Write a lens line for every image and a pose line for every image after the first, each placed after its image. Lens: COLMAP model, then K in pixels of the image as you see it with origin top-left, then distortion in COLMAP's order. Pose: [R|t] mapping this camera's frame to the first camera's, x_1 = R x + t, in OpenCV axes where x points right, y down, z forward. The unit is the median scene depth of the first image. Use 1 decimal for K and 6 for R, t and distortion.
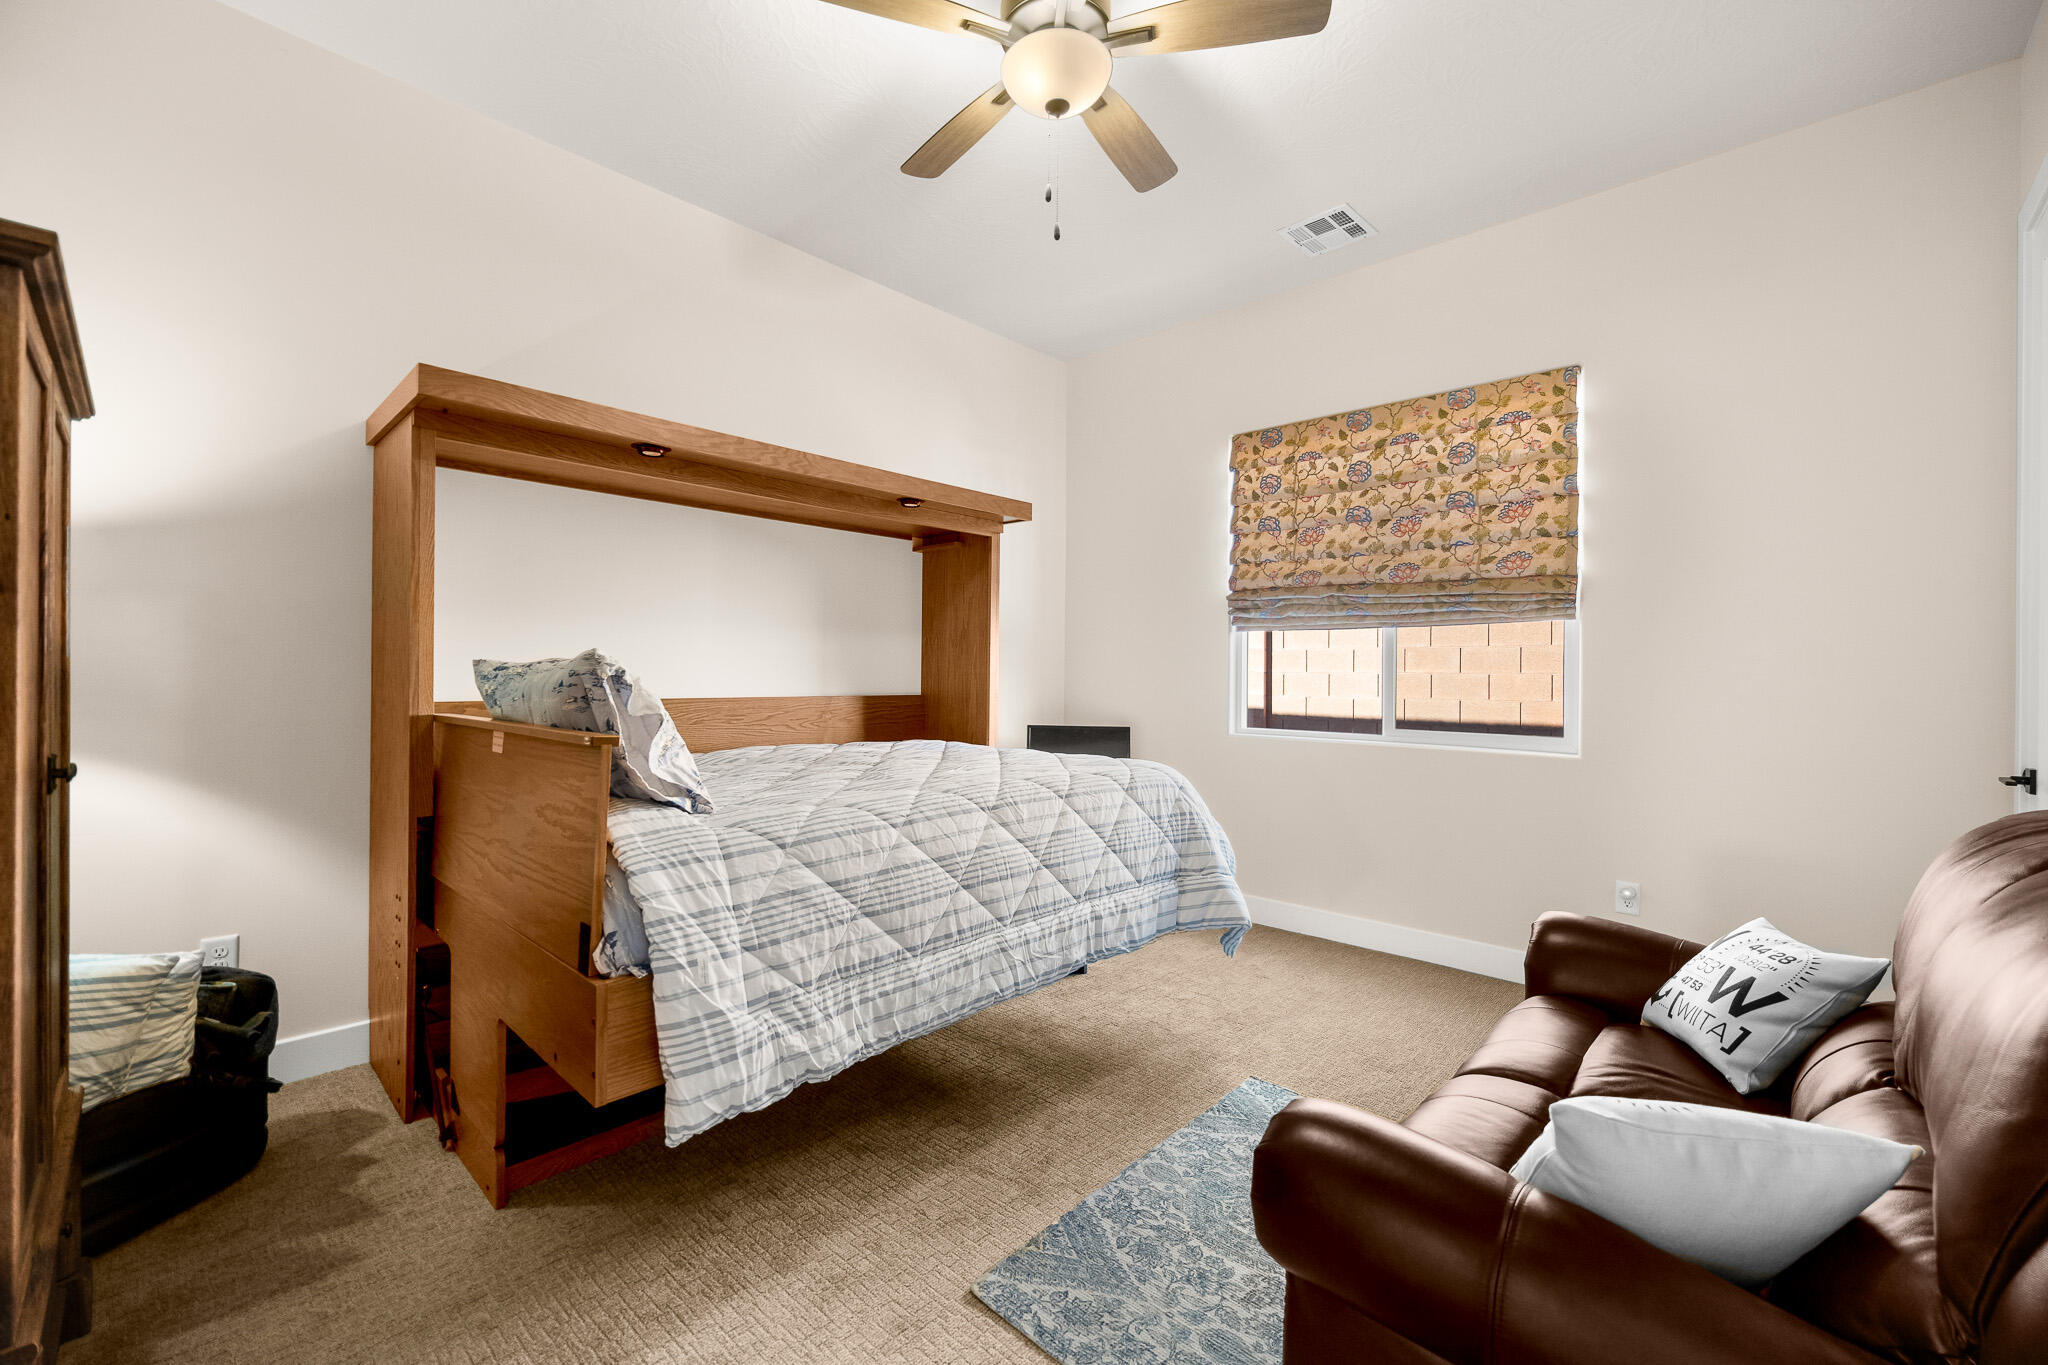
lens RADIAL K [[840.0, 0, 1022.8], [0, 840.0, 680.1], [0, 0, 1]] dist [-0.001220, 0.000627]
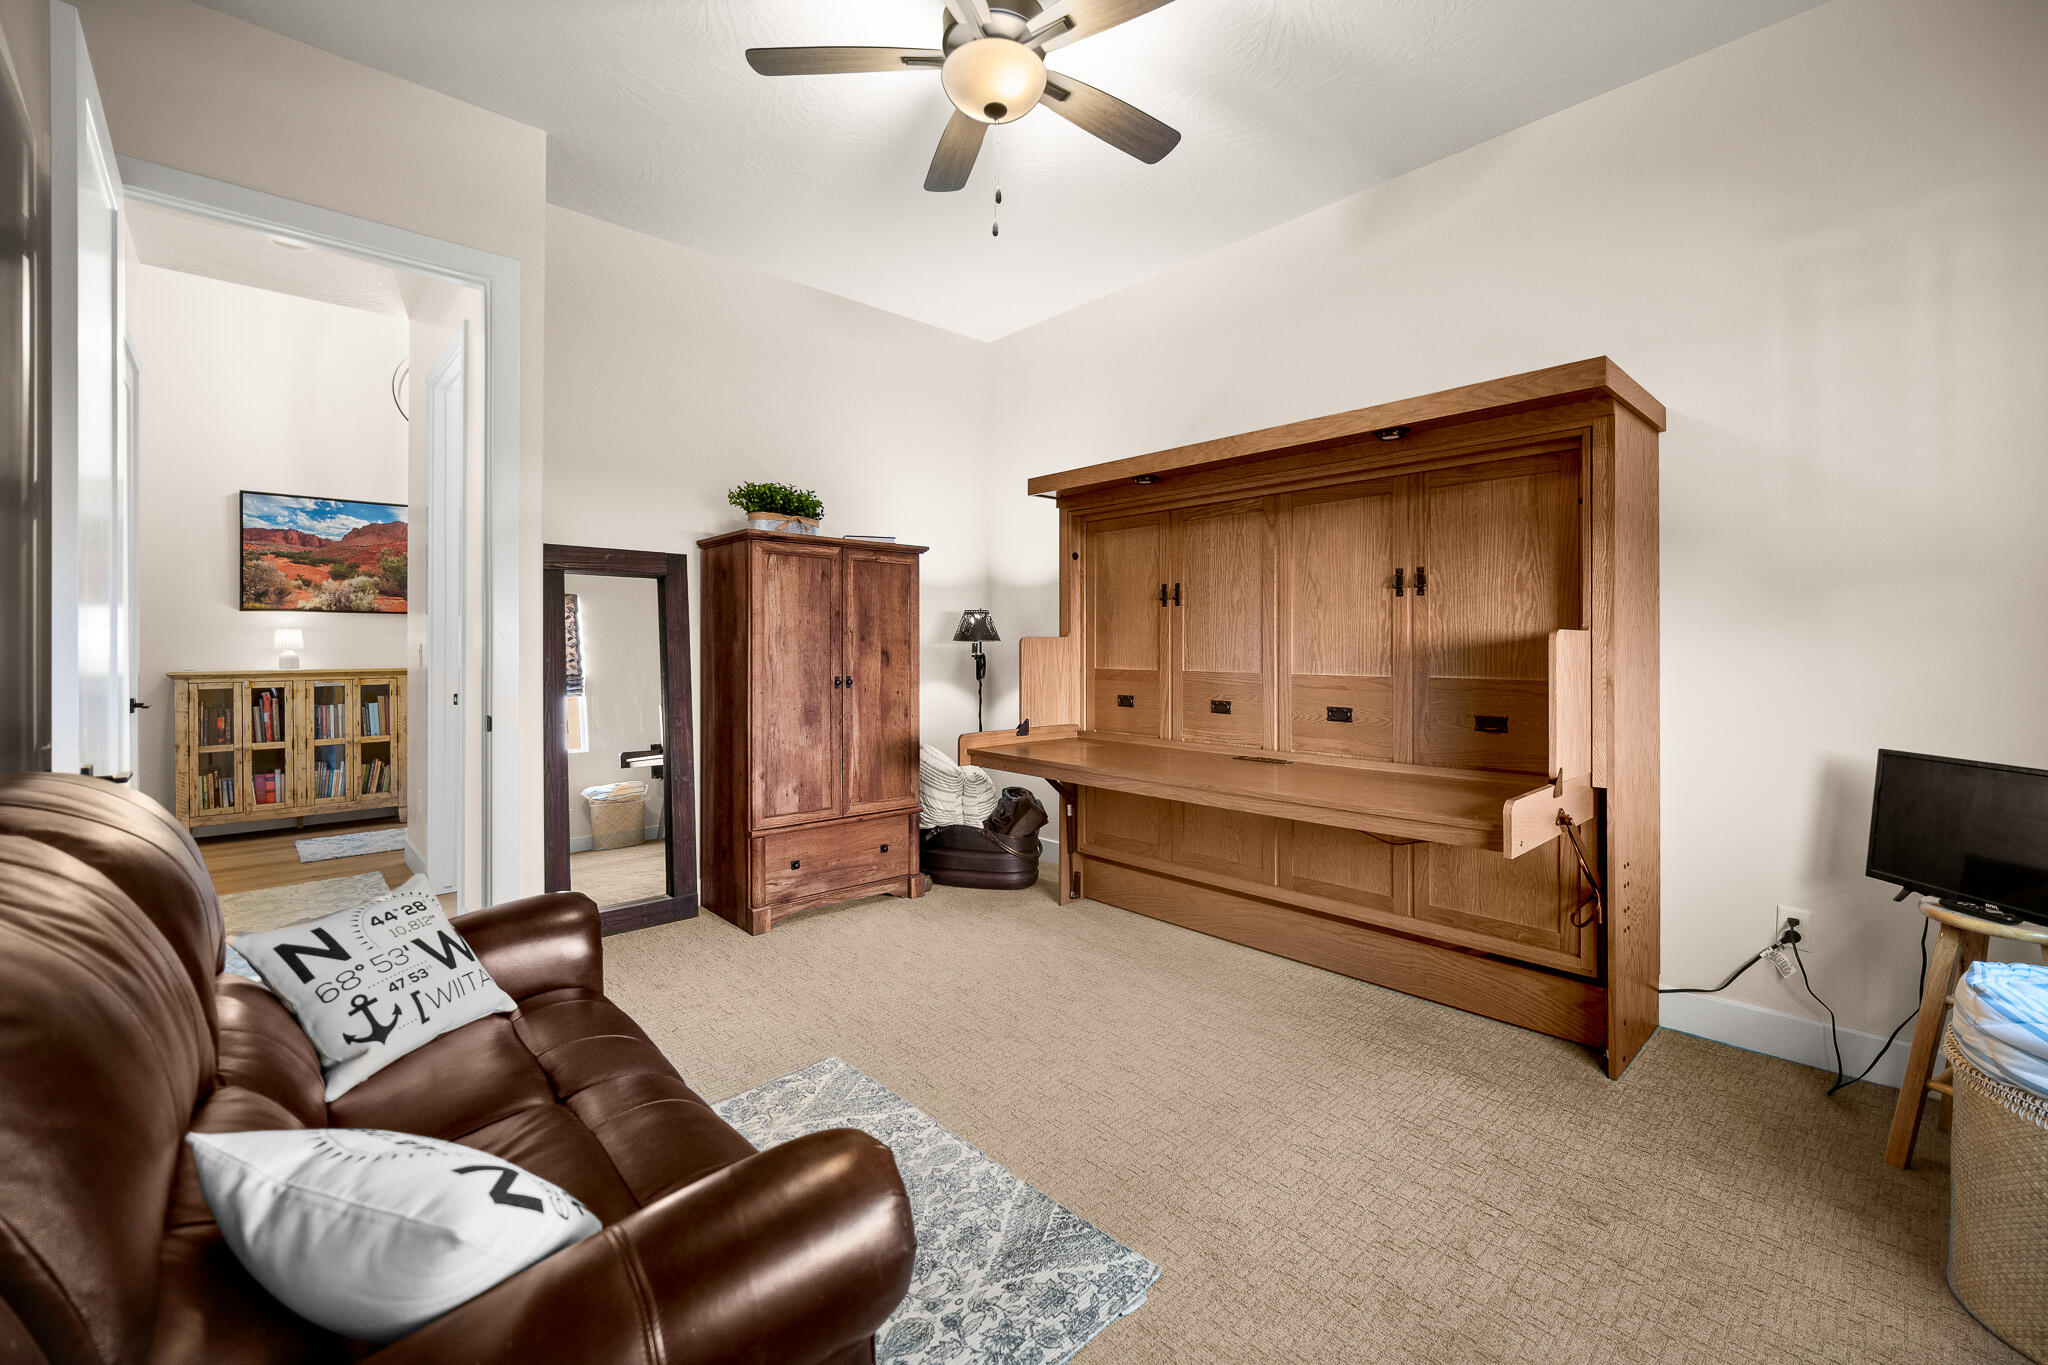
lens RADIAL K [[840.0, 0, 1044.7], [0, 840.0, 648.7], [0, 0, 1]] dist [-0.001220, 0.000627]
pose [[-0.060696, -0.010064, -0.998106, 1.170818], [-0.003411, 0.999945, -0.009875, 0.006473], [0.998150, 0.002805, -0.060727, 1.206132]]
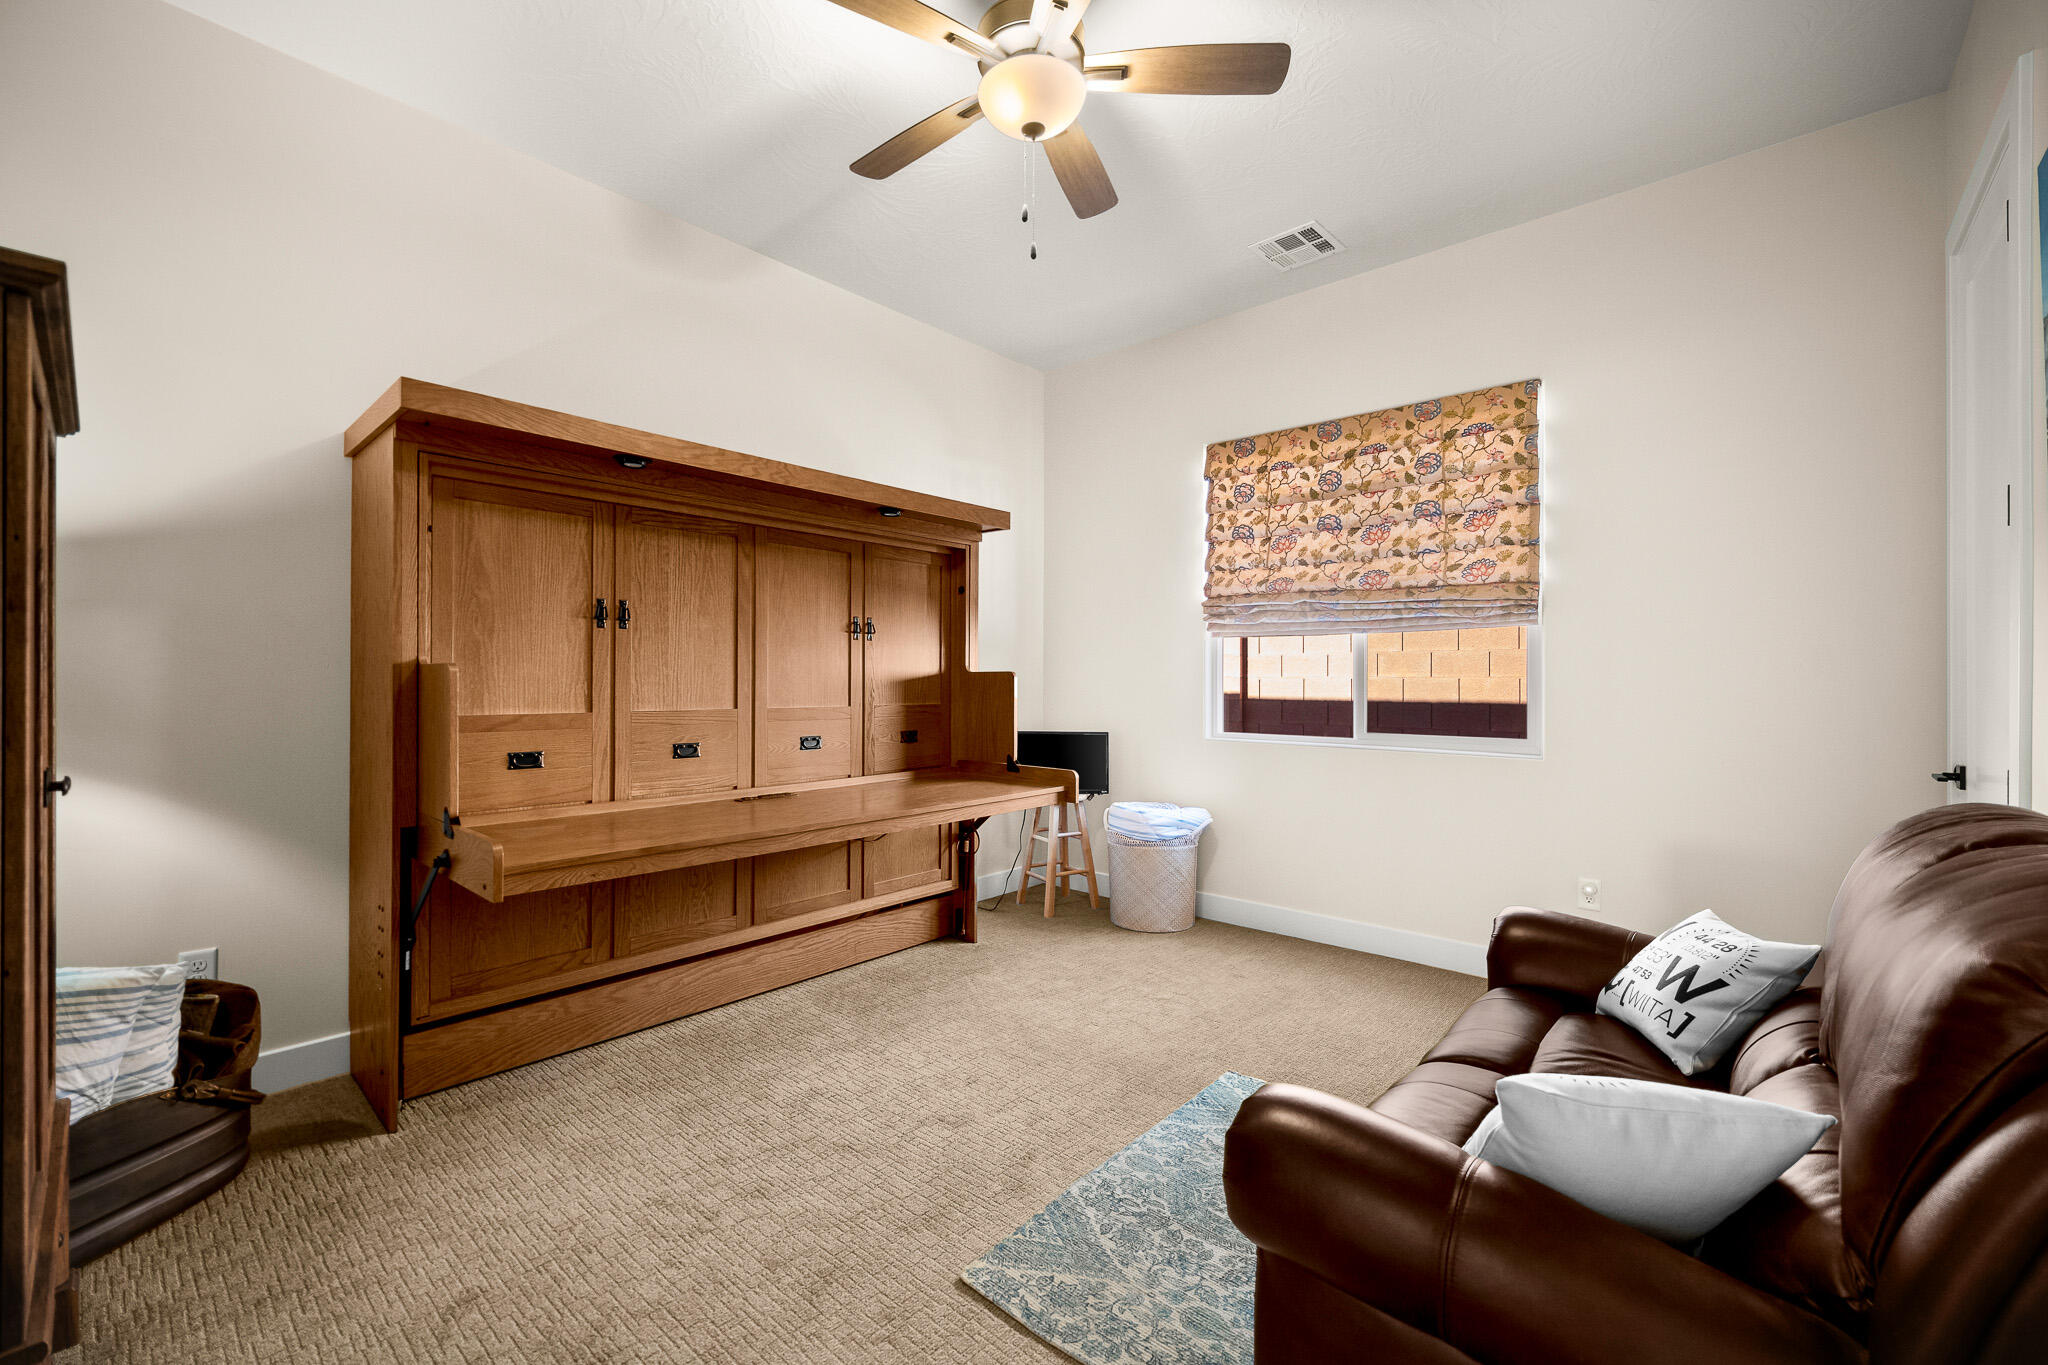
lens RADIAL K [[840.0, 0, 1013.8], [0, 840.0, 681.4], [0, 0, 1]] dist [-0.001220, 0.000627]
pose [[0.999858, -0.007540, 0.015044, -0.004933], [0.007592, 0.999965, -0.003409, -0.005740], [-0.015018, 0.003522, 0.999881, -0.037406]]
